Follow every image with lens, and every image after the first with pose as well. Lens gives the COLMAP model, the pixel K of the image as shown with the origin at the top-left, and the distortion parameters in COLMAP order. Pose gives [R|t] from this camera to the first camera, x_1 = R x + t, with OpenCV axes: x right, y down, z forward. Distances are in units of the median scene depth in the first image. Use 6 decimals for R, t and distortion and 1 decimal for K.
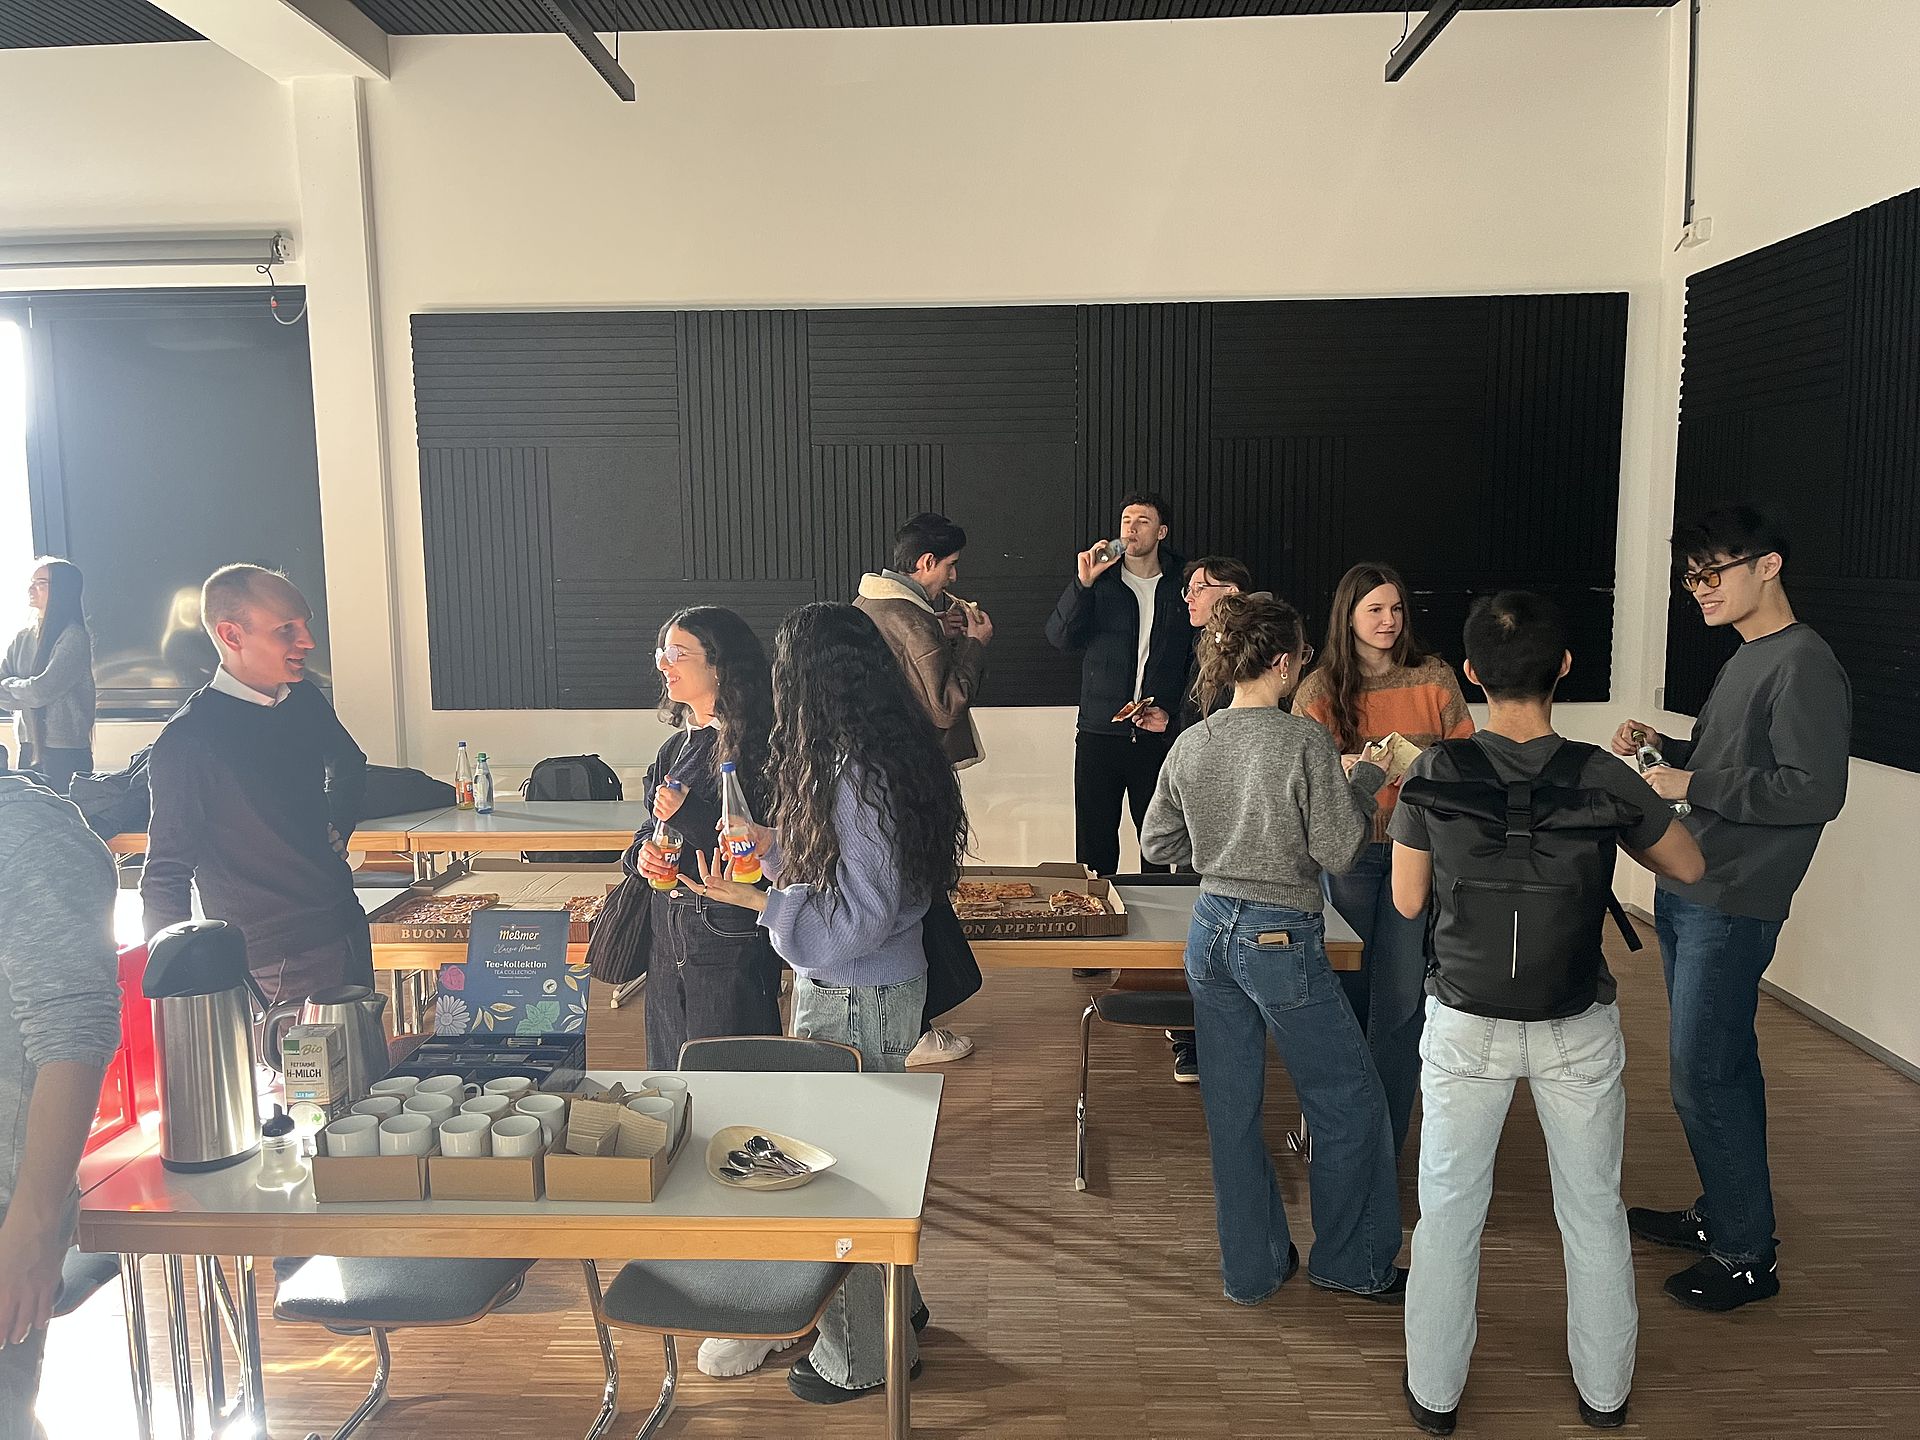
lens RADIAL K [[1462.7, 0, 960.0], [0, 1462.7, 720.0], [0, 0, 1]] dist [-0.006033, 0.000926]
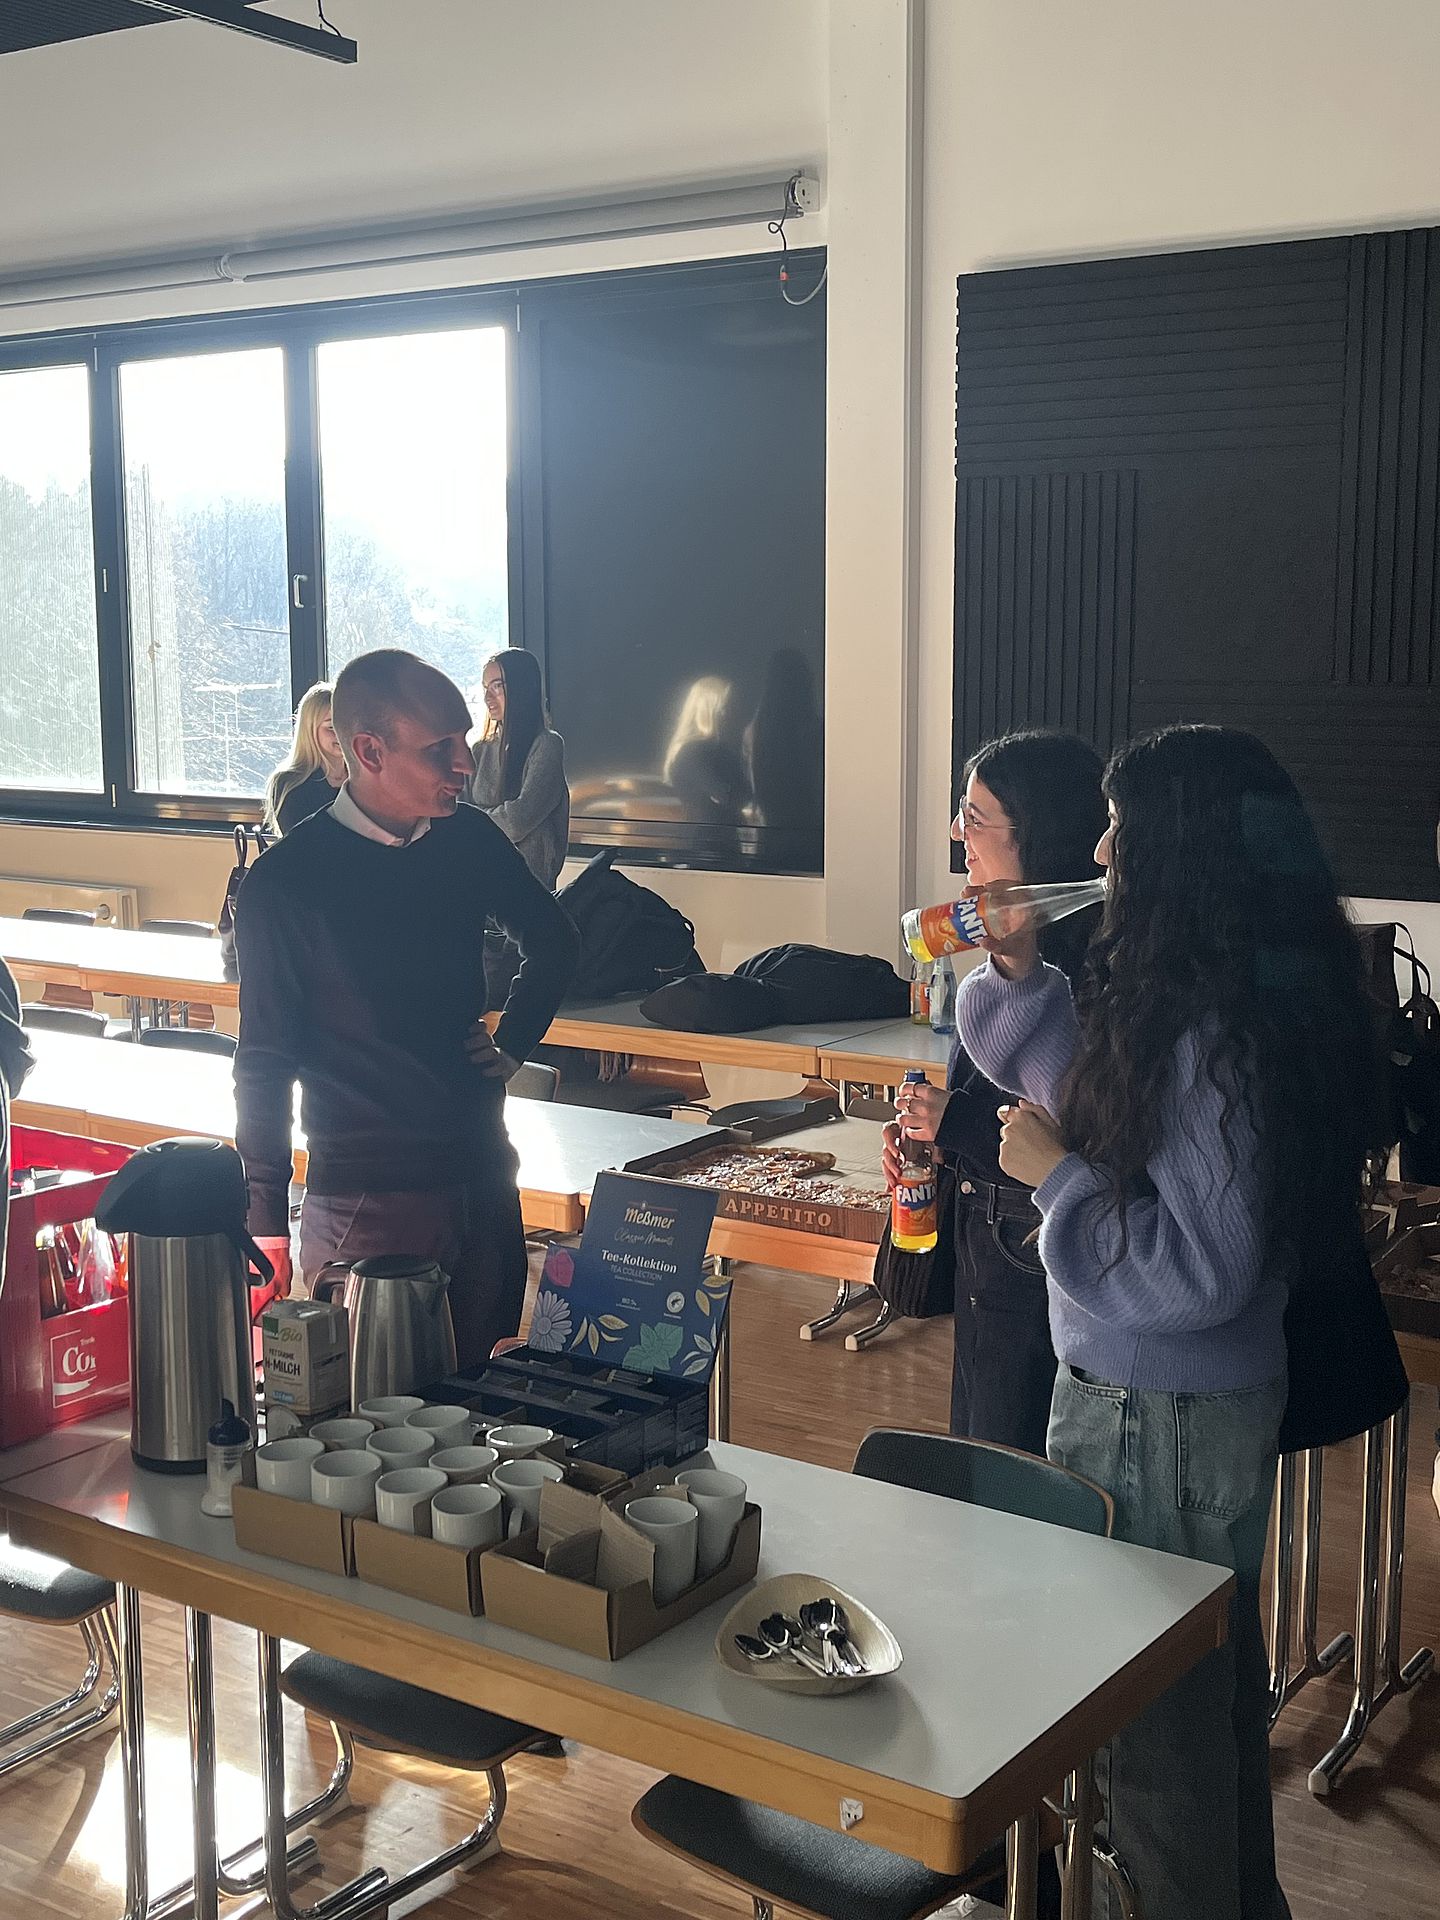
lens RADIAL K [[2274.5, 0, 720.0], [0, 2274.5, 960.0], [0, 0, 1]] dist [0.033381, 0.016038]
pose [[0.851052, 0.084344, -0.518264, 0.234570], [-0.070516, 0.996432, 0.046368, -0.018893], [0.520326, -0.002915, 0.853963, 0.123991]]
